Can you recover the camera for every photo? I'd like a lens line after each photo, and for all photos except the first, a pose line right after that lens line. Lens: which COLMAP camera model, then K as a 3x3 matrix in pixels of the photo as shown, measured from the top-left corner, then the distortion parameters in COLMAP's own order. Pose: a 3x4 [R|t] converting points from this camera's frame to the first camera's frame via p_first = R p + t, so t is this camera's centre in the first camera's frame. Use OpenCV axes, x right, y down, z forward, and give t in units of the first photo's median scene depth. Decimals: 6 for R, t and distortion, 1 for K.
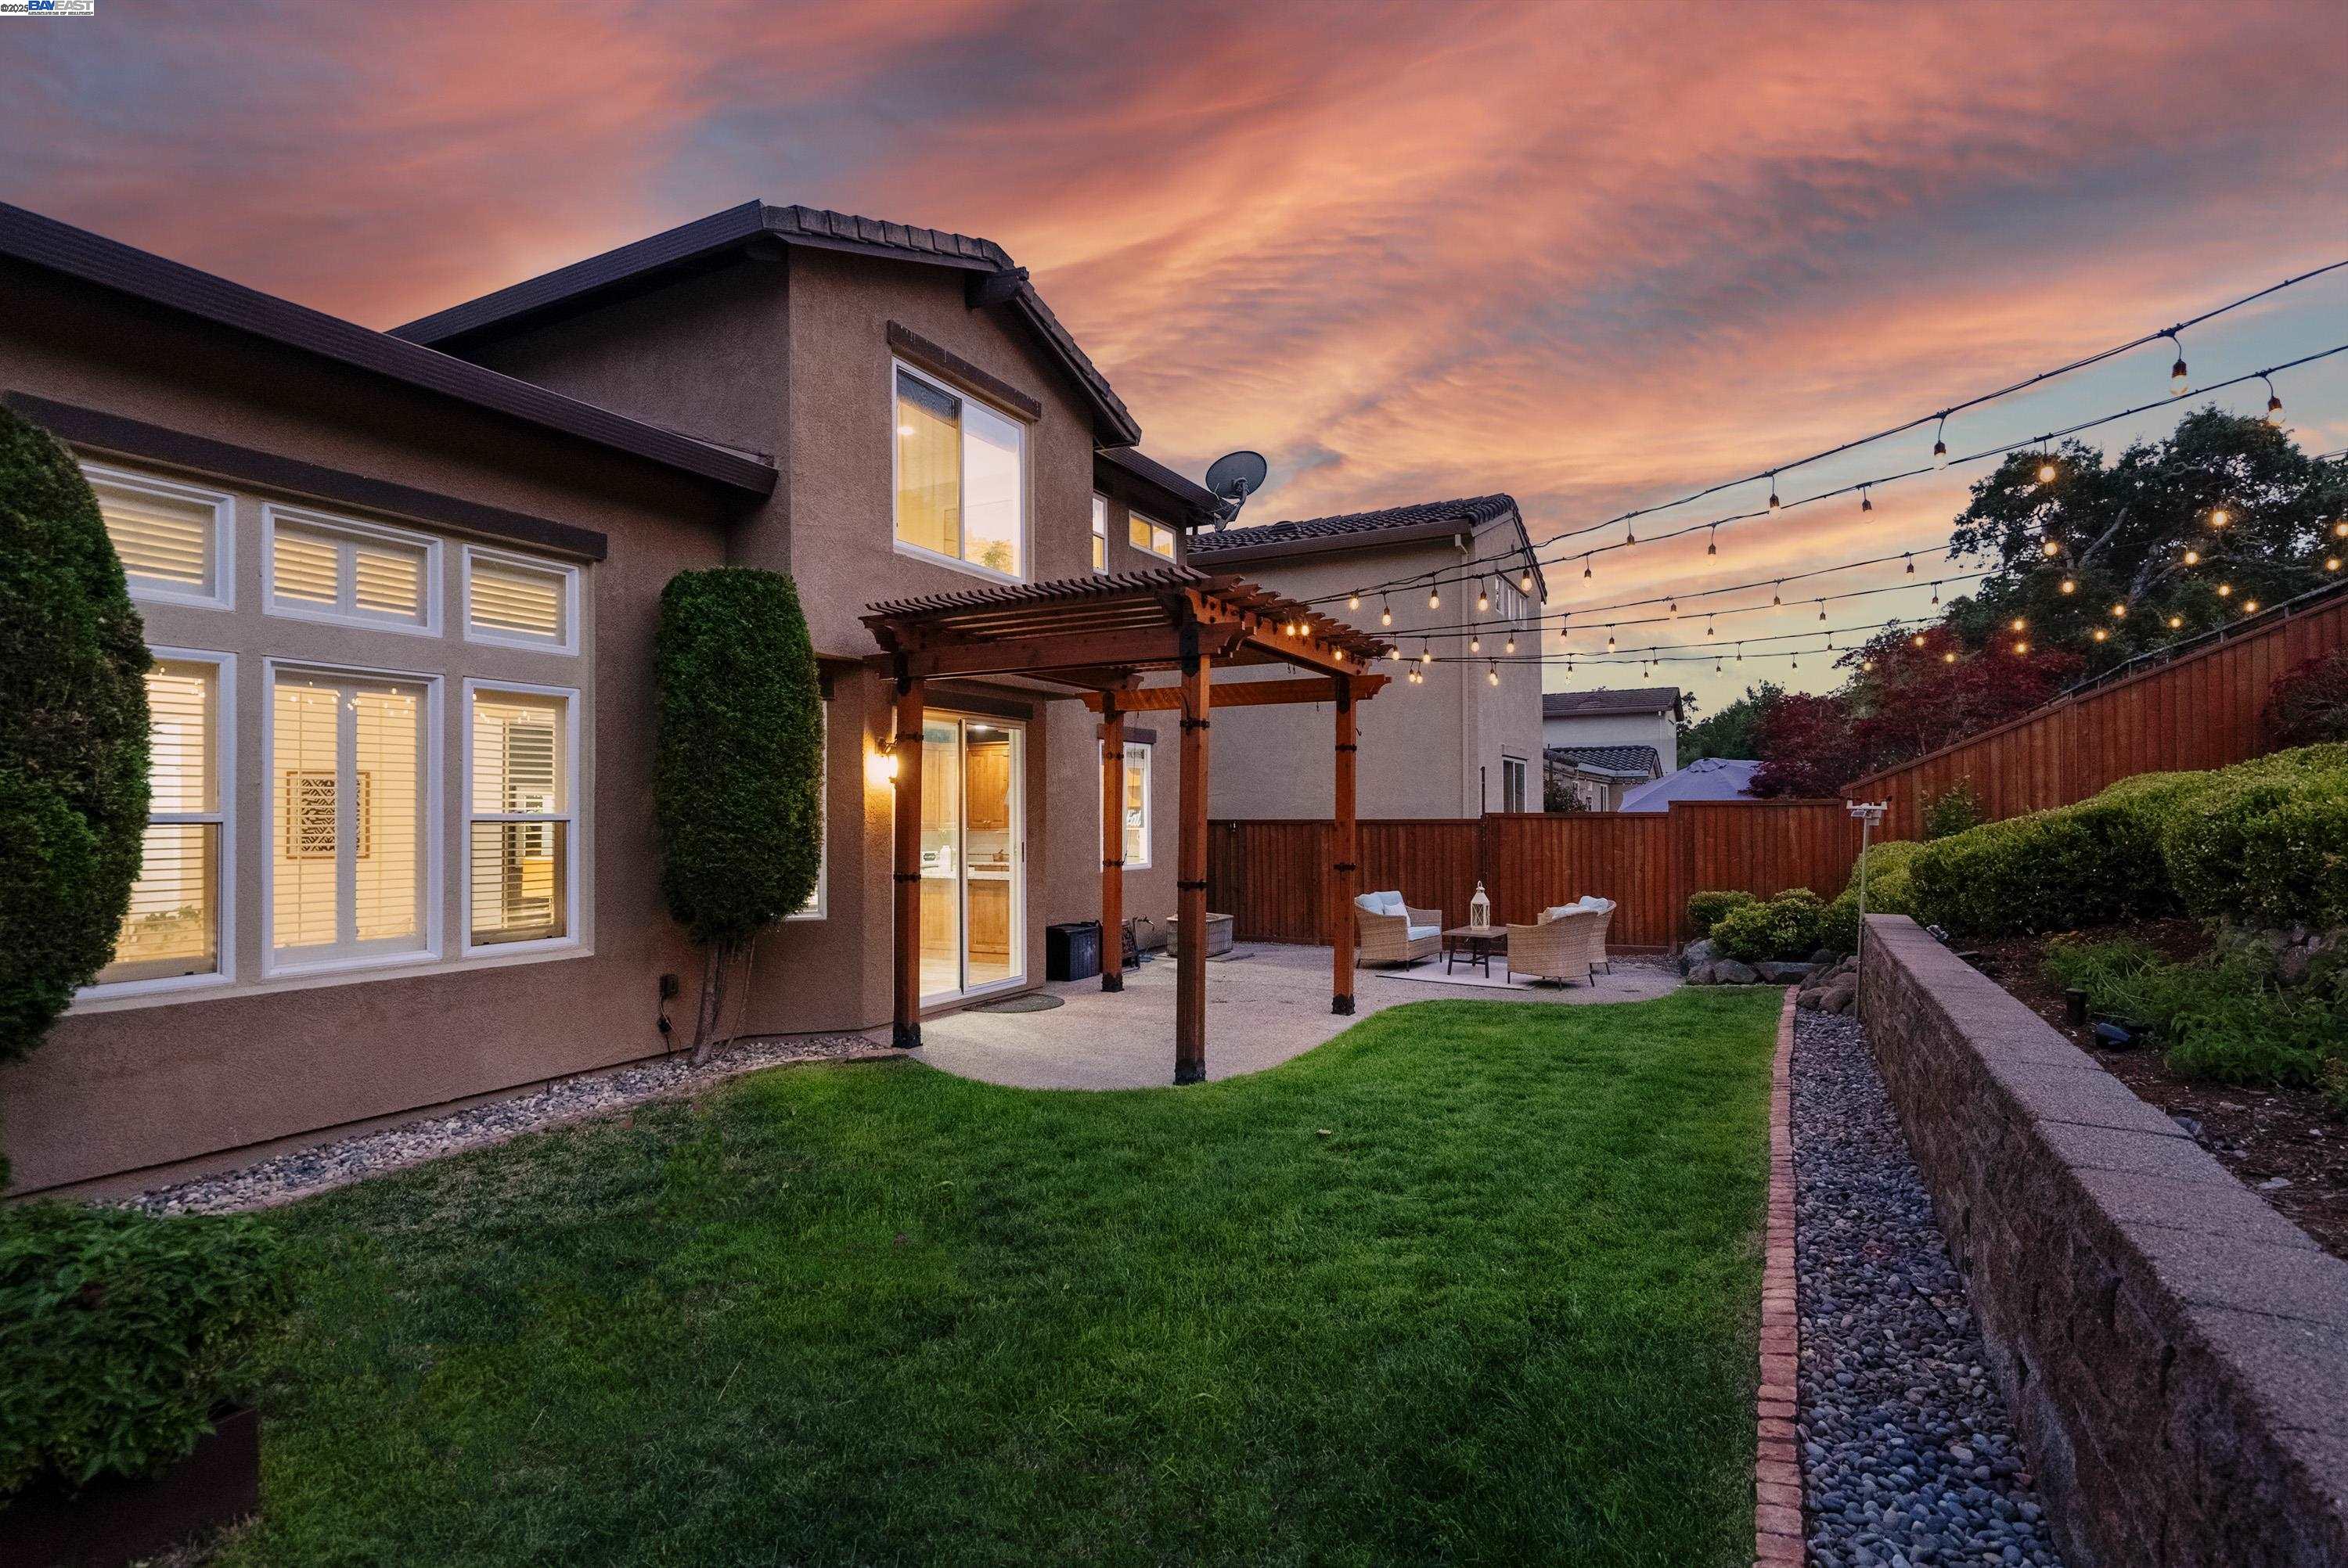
lens RADIAL K [[1149.6, 0, 1173.0], [0, 1149.6, 790.8], [0, 0, 1]] dist [-0.001620, 0.000002]
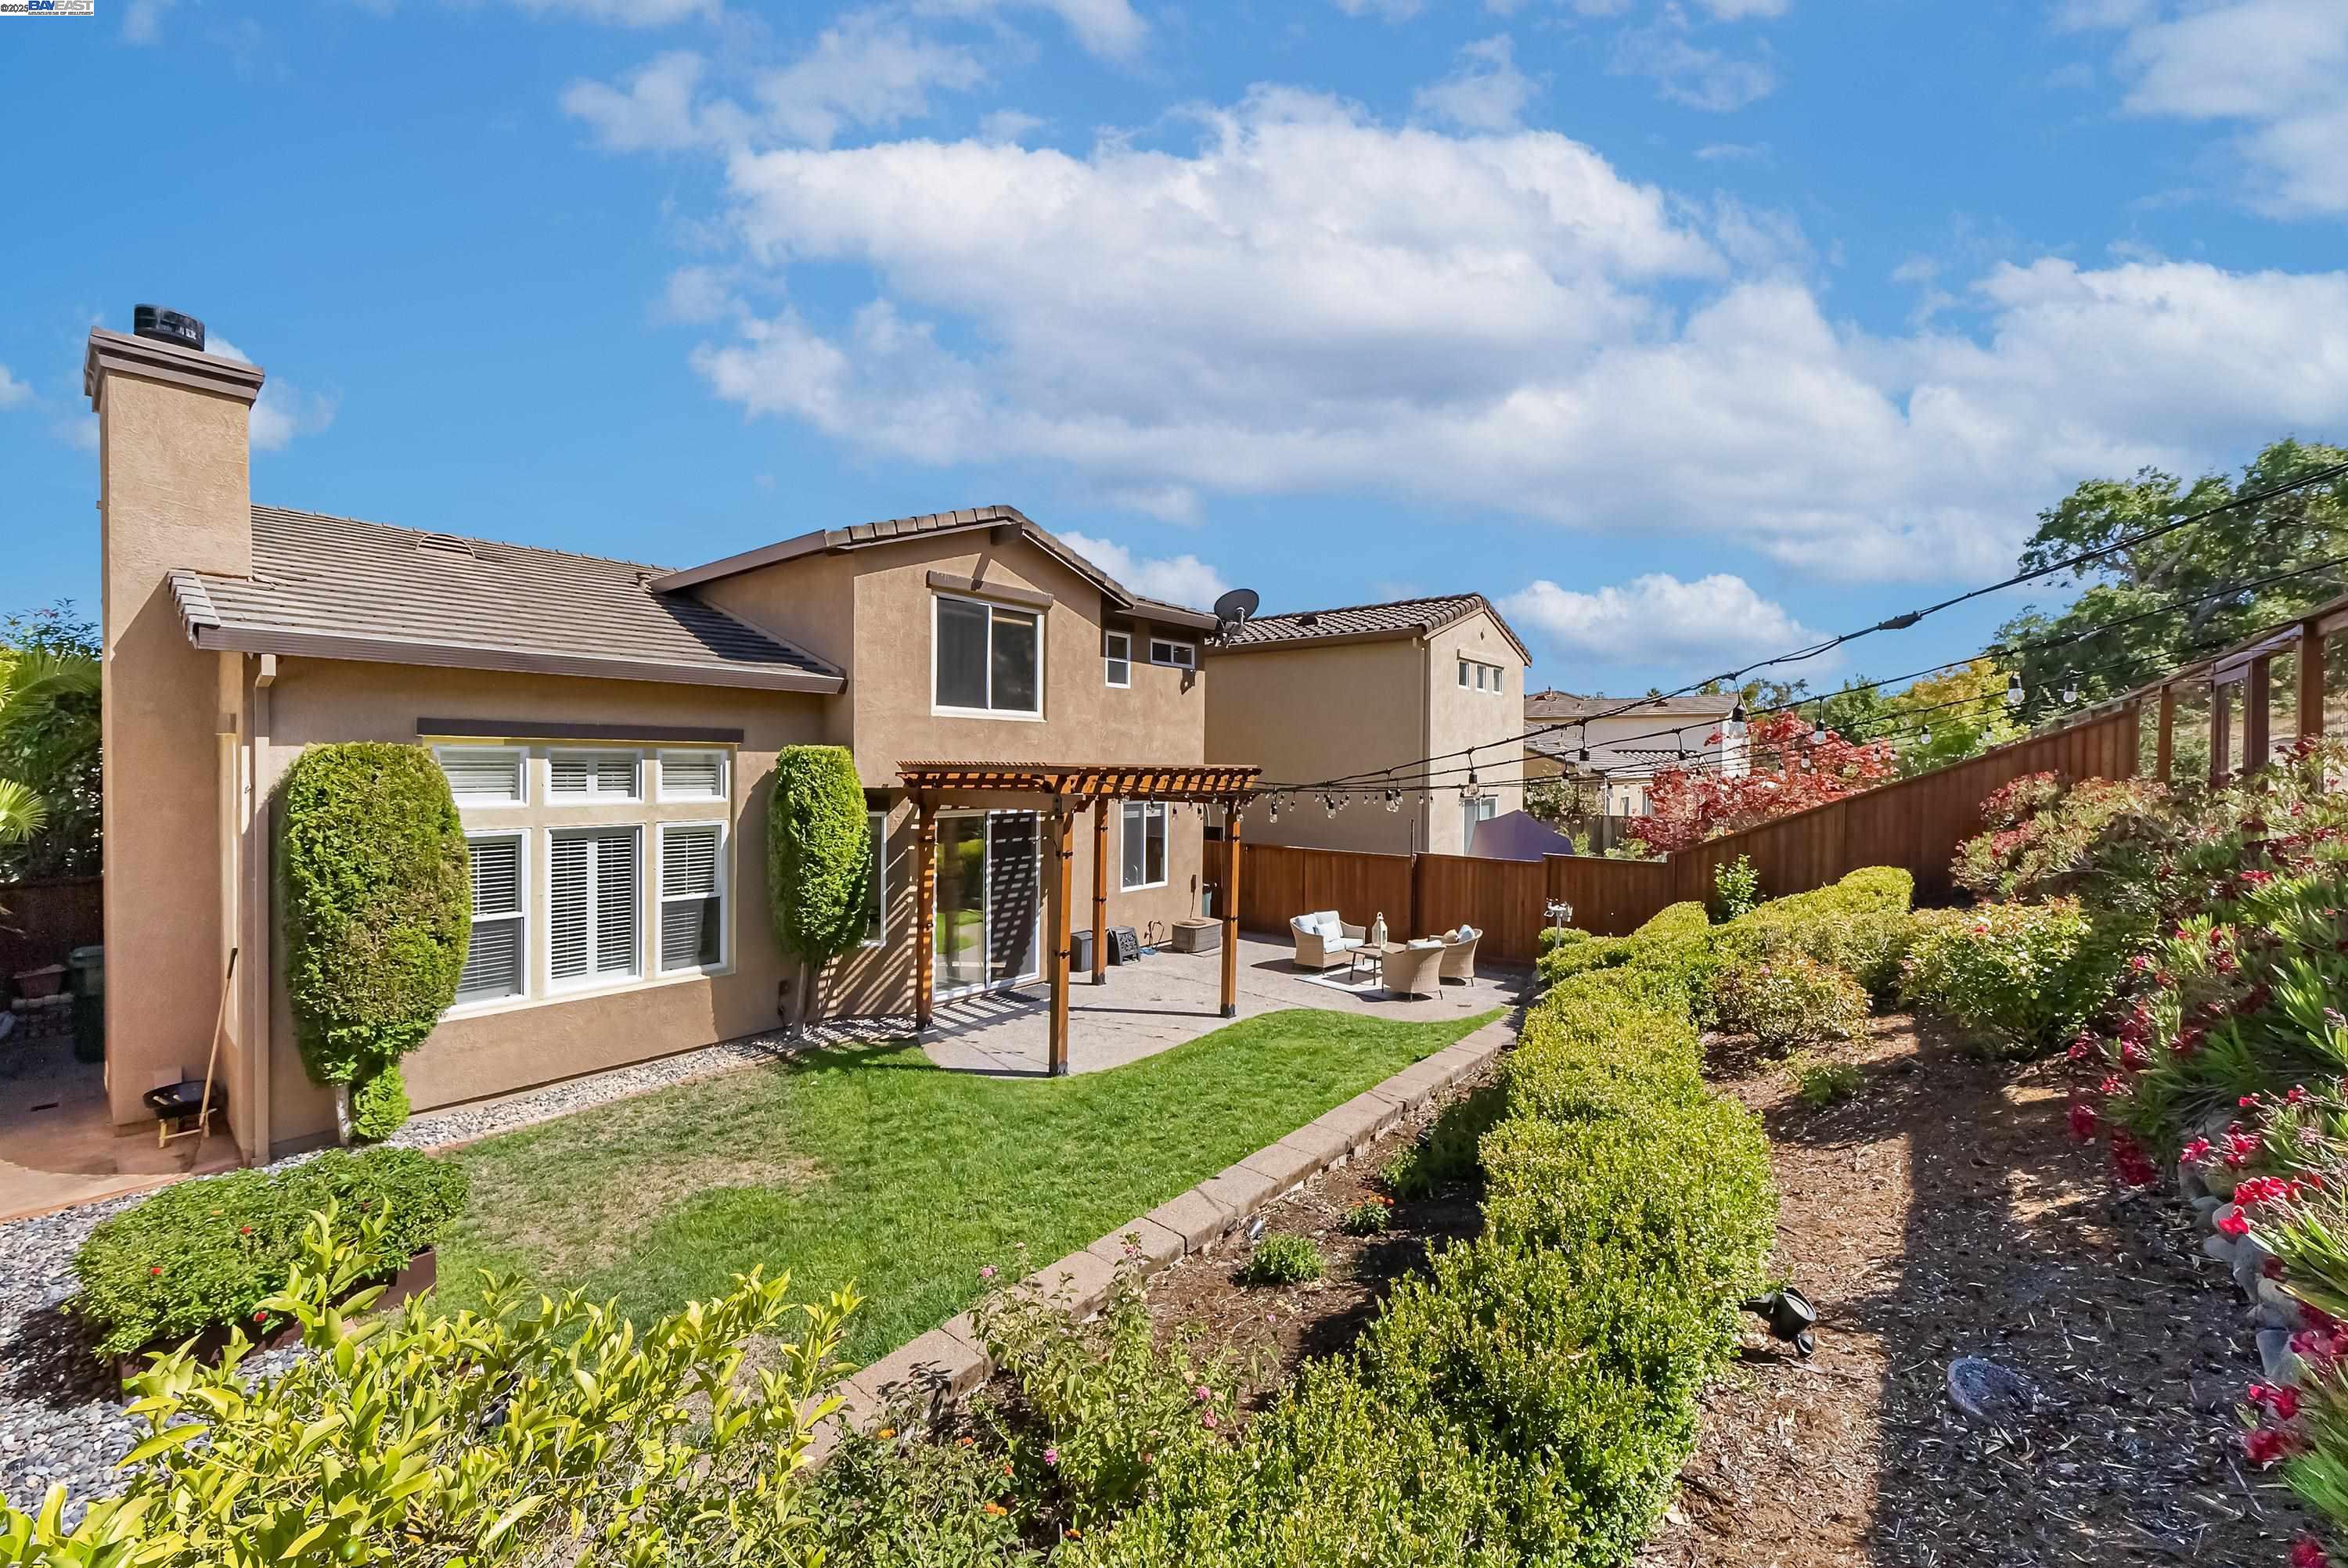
lens RADIAL K [[918.5, 0, 1190.2], [0, 918.5, 770.1], [0, 0, 1]] dist [0.001267, 0.000092]
pose [[0.980614, 0.020965, -0.194826, 0.331729], [-0.014666, 0.999324, 0.033715, -0.167928], [0.195401, -0.030204, 0.980258, -0.169004]]
